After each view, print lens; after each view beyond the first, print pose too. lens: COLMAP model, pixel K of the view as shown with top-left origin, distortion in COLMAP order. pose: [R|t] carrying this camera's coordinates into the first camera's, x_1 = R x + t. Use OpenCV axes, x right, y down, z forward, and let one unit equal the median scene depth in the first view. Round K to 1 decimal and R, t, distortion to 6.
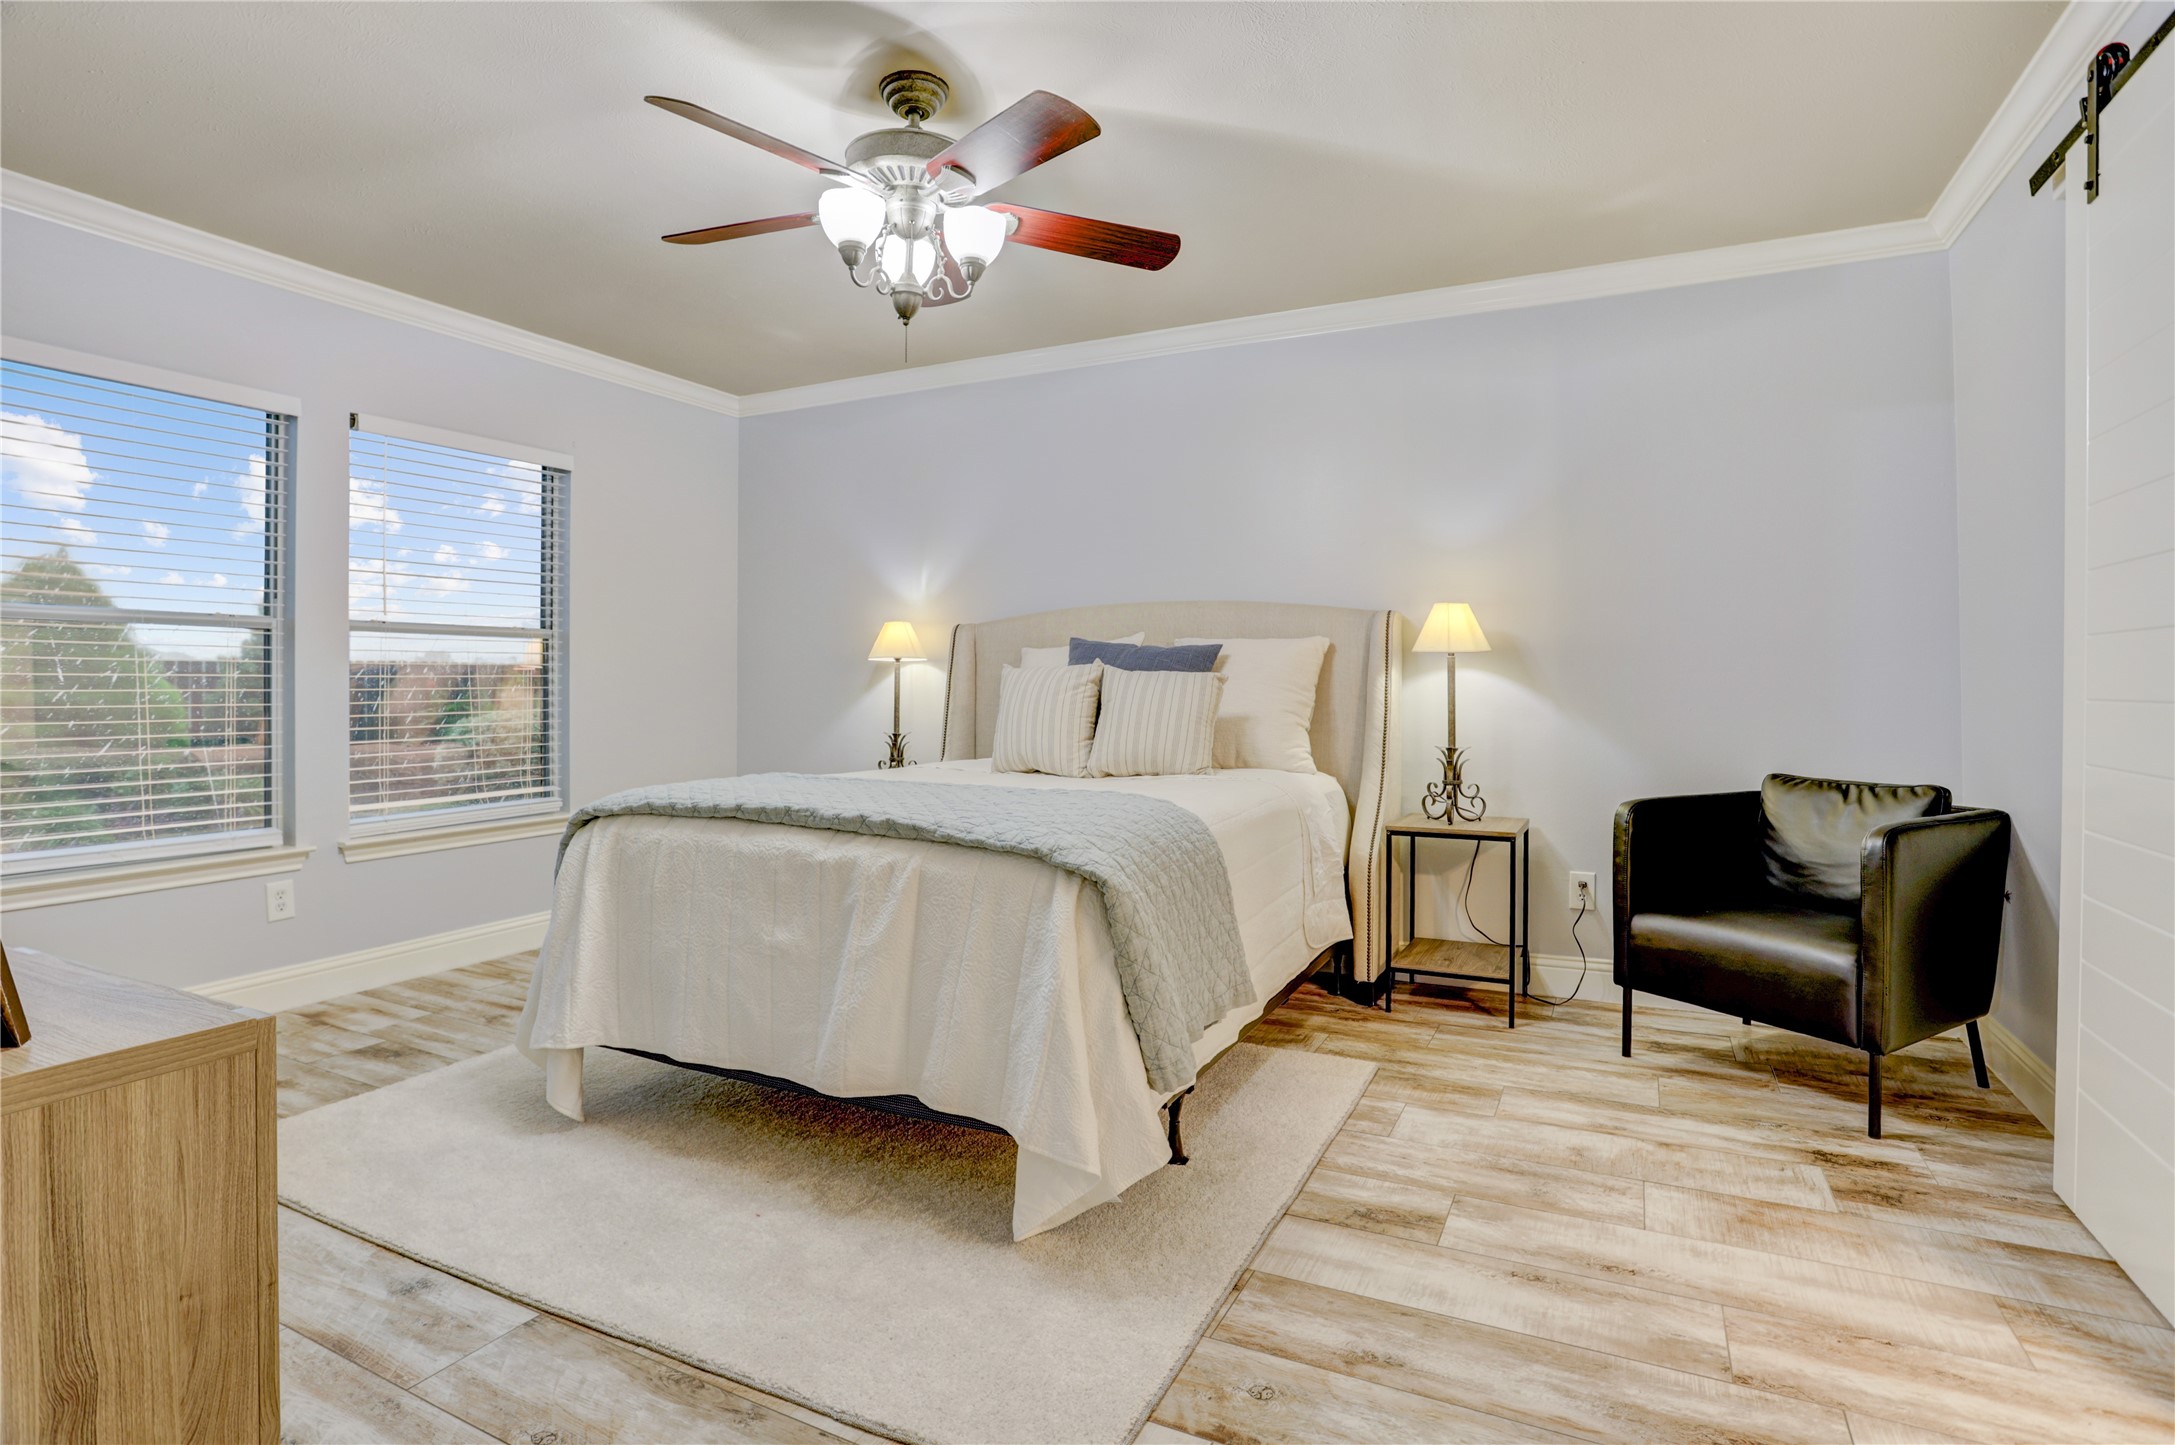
lens RADIAL K [[1106.9, 0, 1092.3], [0, 1106.9, 690.8], [0, 0, 1]] dist [-0.078689, 0.032089]
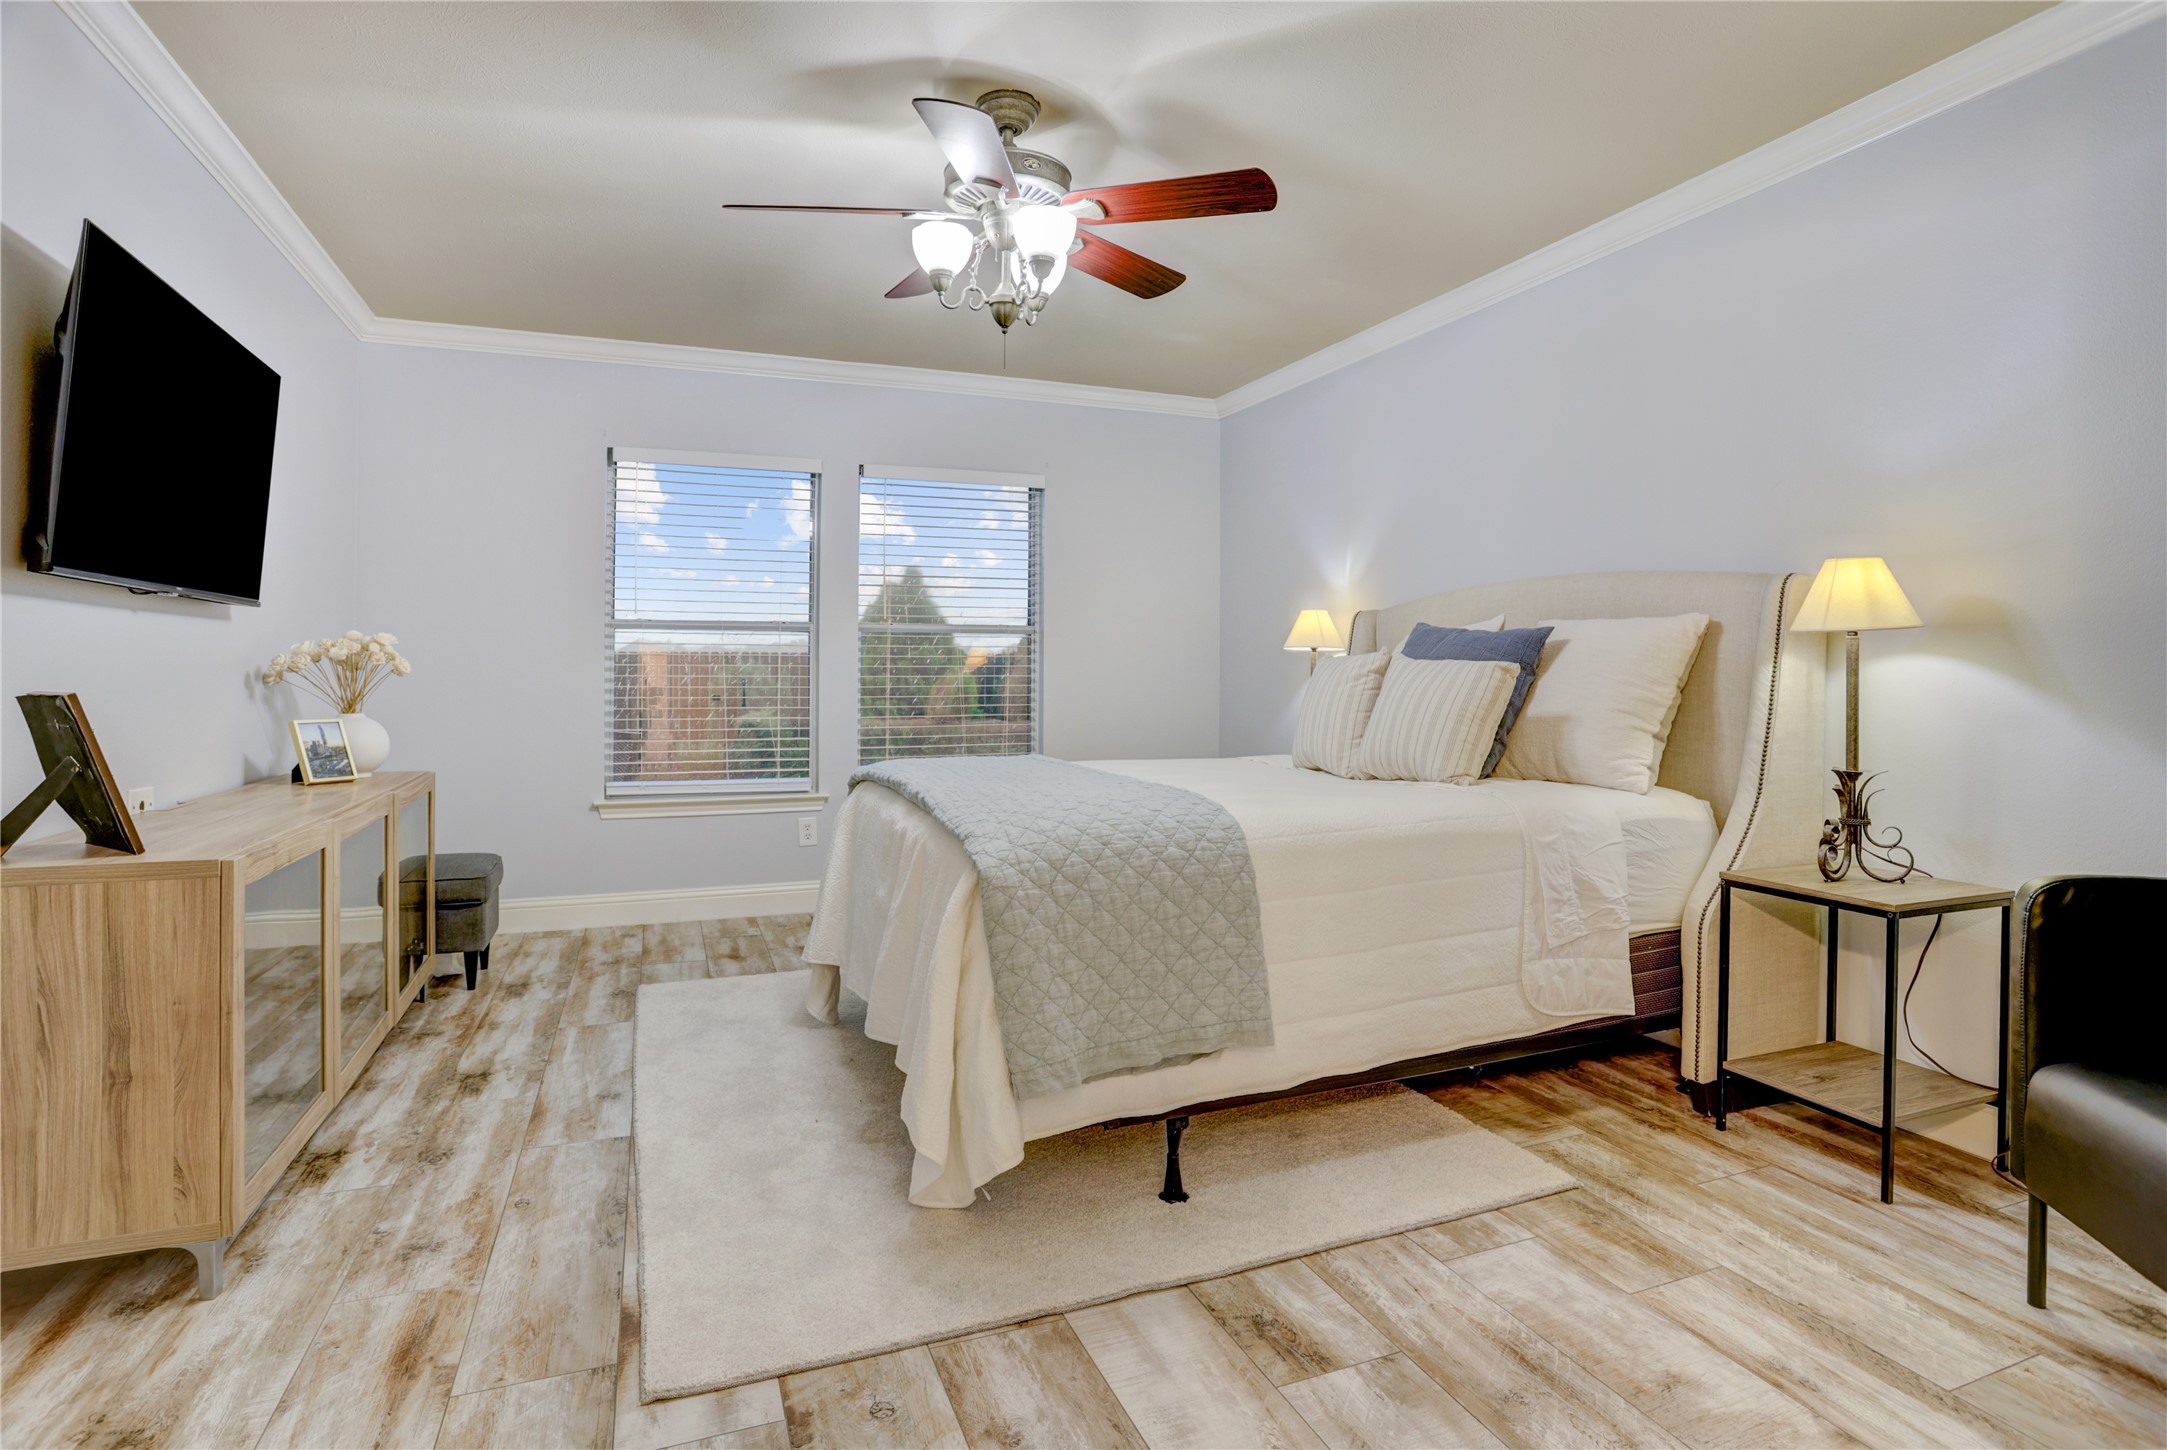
lens RADIAL K [[1107.0, 0, 1082.3], [0, 1107.0, 691.9], [0, 0, 1]] dist [-0.065511, 0.027831]
pose [[0.742039, 0.014515, -0.670200, 0.479438], [-0.008825, 0.999890, 0.011885, -0.000823], [0.670299, -0.002905, 0.742085, 0.210576]]
